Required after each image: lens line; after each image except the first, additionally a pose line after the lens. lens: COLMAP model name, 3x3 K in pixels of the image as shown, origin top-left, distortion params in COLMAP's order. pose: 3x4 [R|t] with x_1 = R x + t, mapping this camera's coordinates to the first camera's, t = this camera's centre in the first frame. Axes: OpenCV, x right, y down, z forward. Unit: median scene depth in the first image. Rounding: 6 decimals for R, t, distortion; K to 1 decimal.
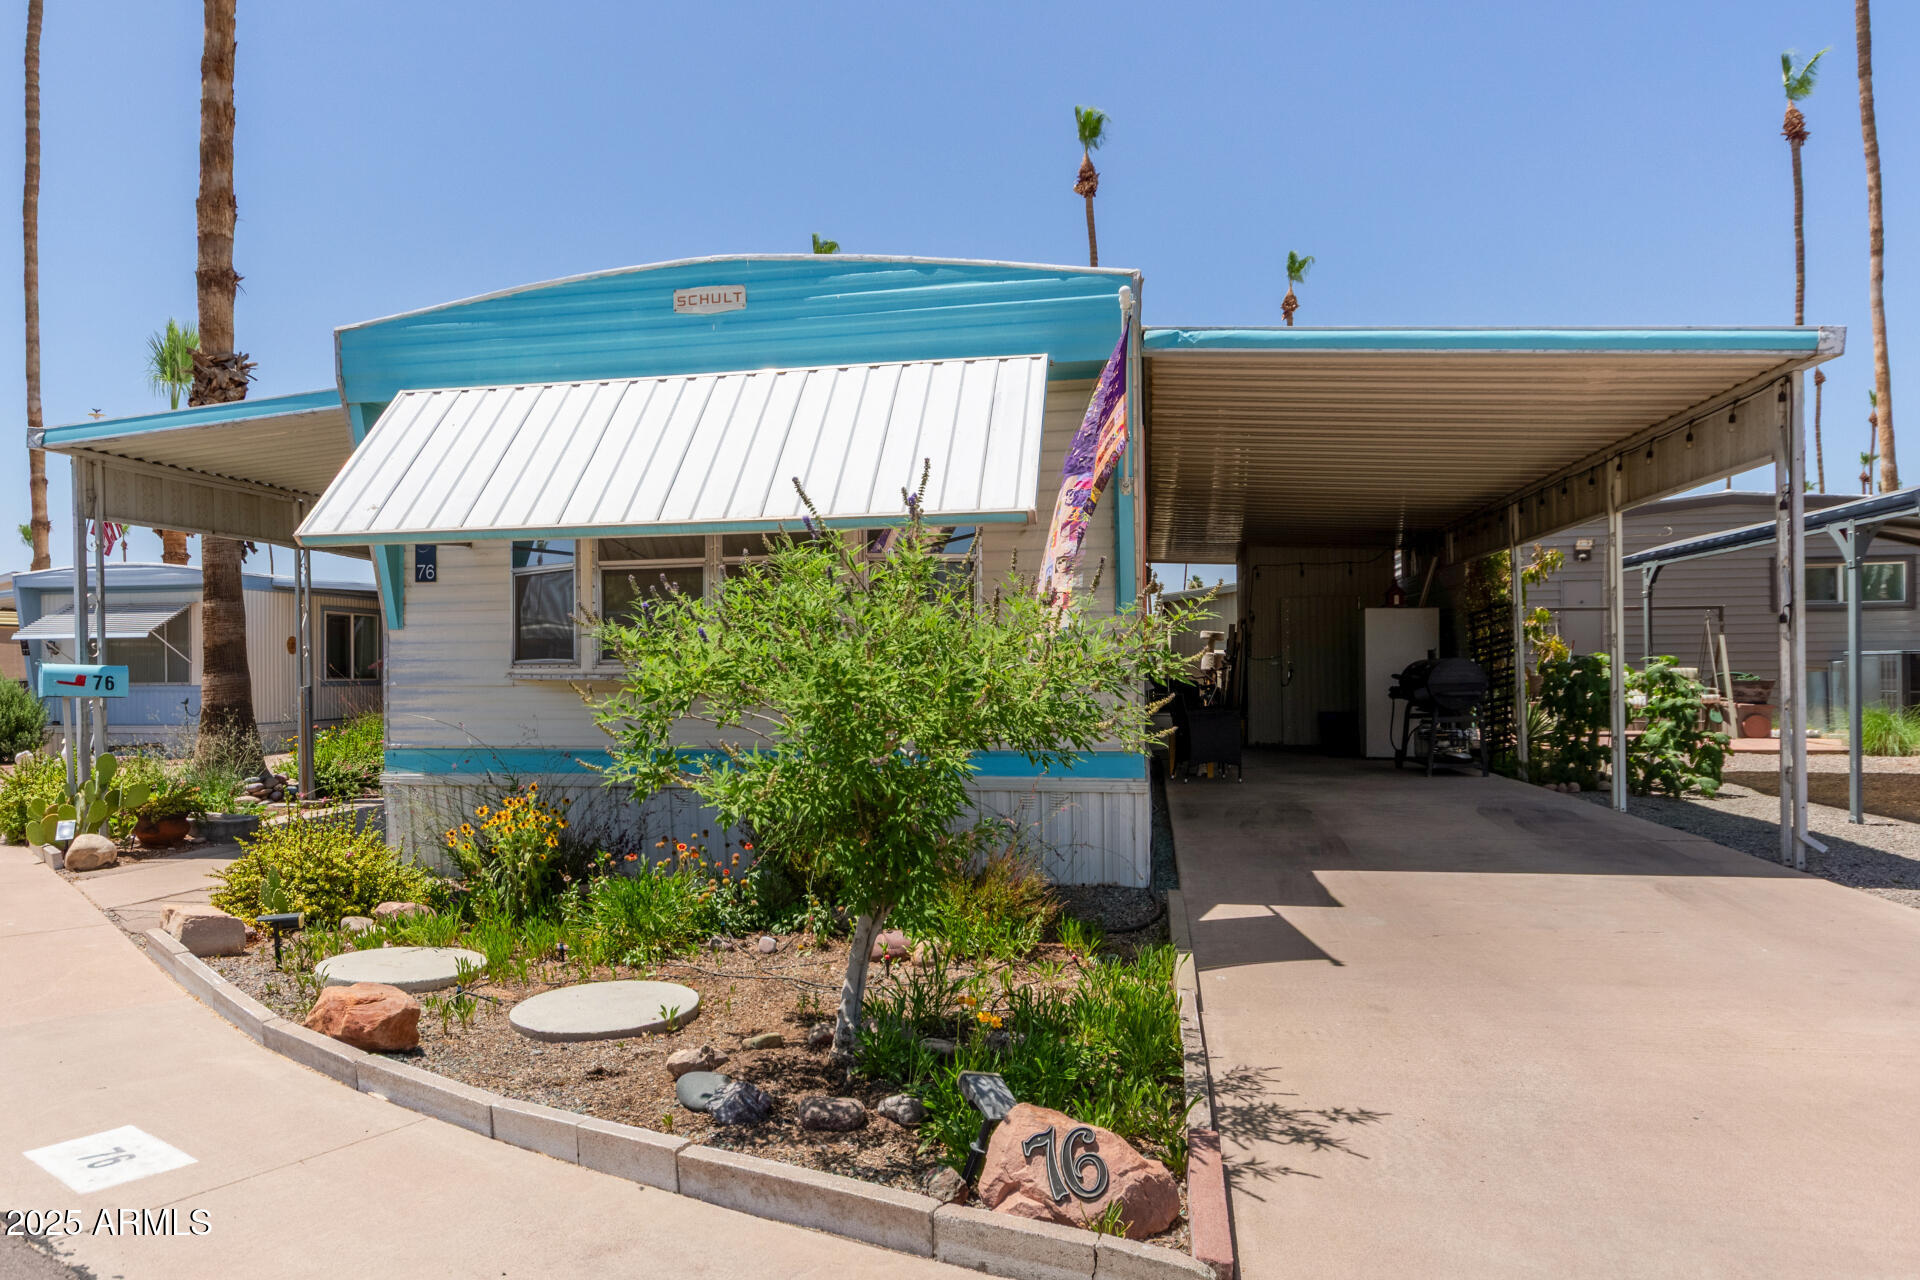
lens RADIAL K [[1246.3, 0, 889.5], [0, 1246.3, 678.0], [0, 0, 1]] dist [0.003975, -0.001276]
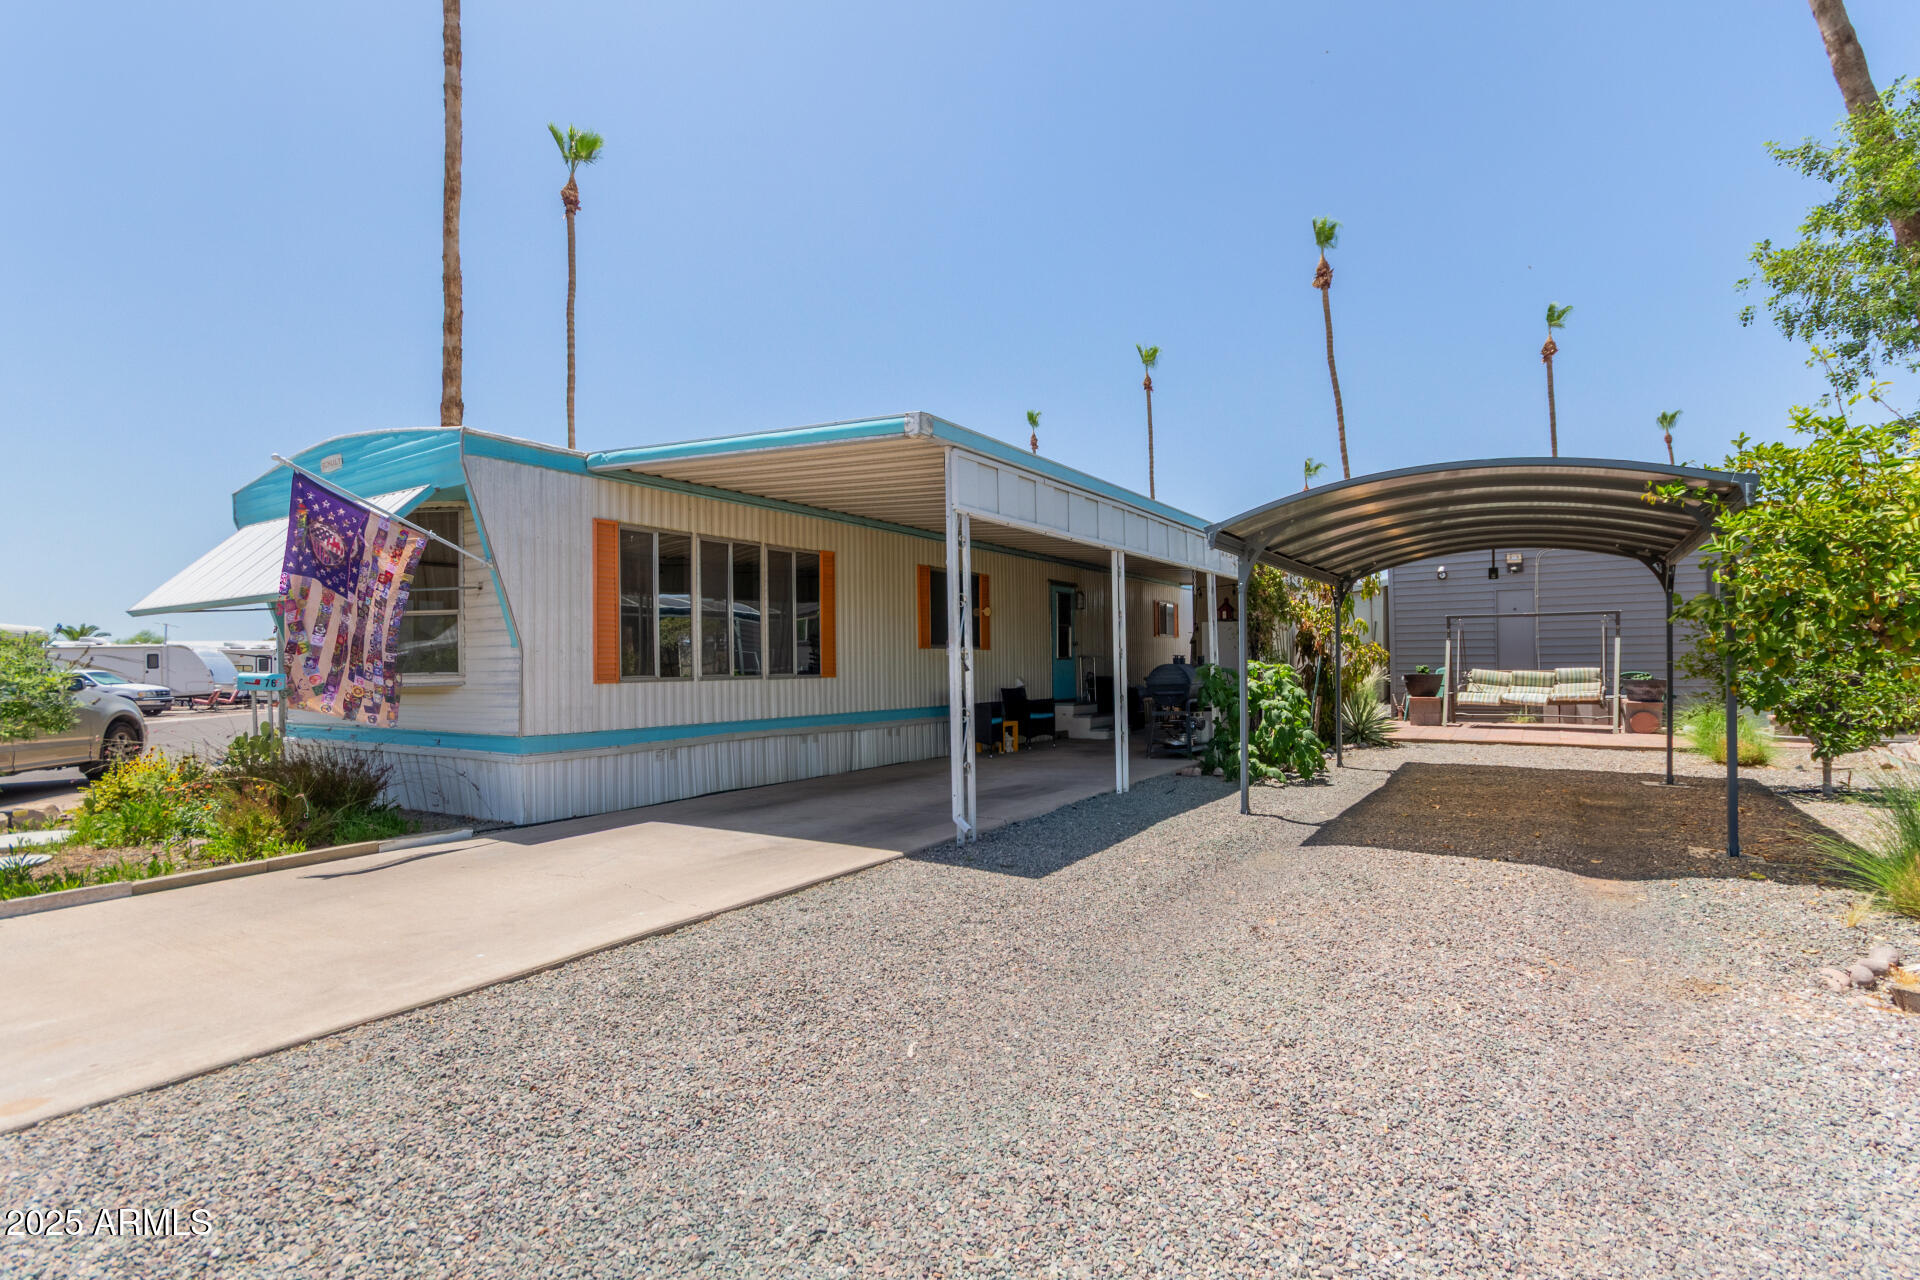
lens RADIAL K [[893.3, 0, 968.0], [0, 893.3, 664.6], [0, 0, 1]] dist [0.003240, 0.001115]
pose [[0.931789, -0.001719, -0.362997, 0.388351], [0.001078, 0.999997, -0.001970, -0.009349], [0.362999, 0.001444, 0.931788, 0.064032]]
